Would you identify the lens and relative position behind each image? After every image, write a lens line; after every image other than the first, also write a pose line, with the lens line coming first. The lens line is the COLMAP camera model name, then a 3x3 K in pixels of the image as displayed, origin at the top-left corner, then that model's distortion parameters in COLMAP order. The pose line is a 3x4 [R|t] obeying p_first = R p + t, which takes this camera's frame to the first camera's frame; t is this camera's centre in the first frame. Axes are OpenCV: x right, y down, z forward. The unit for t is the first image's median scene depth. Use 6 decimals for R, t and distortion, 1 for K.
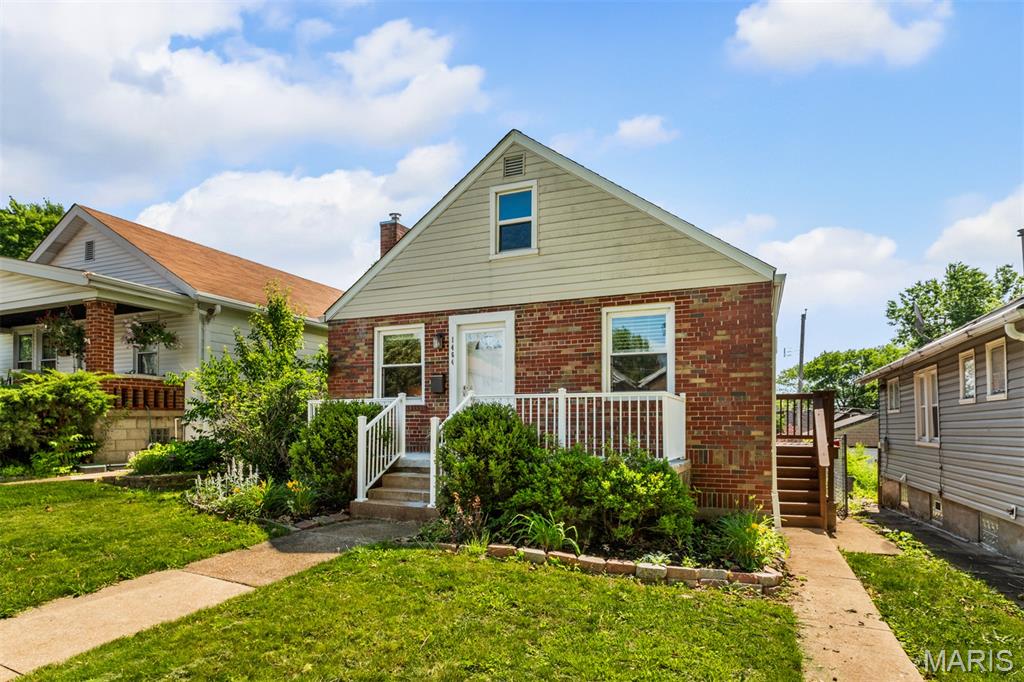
lens RADIAL K [[475.8, 0, 537.6], [0, 475.8, 362.5], [0, 0, 1]] dist [0.009693, 0.000212]
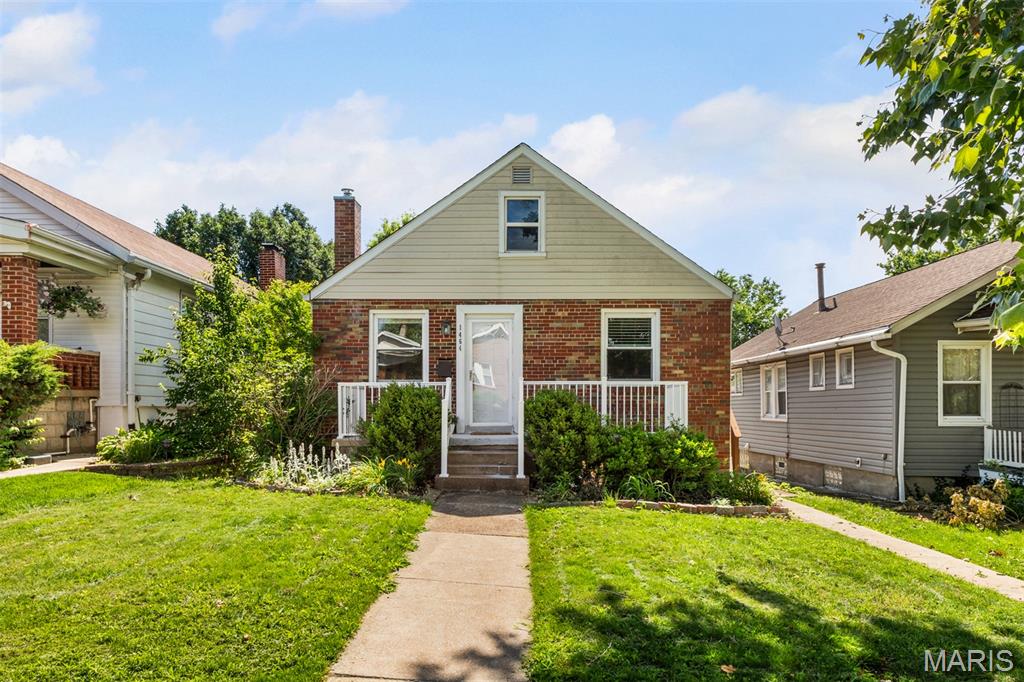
lens RADIAL K [[491.5, 0, 512.0], [0, 491.5, 341.0], [0, 0, 1]] dist [-0.001068, 0.000454]
pose [[0.943800, 0.041465, 0.327906, -0.452668], [-0.041196, 0.999121, -0.007771, -0.014083], [-0.327940, -0.006174, 0.944679, -0.089070]]
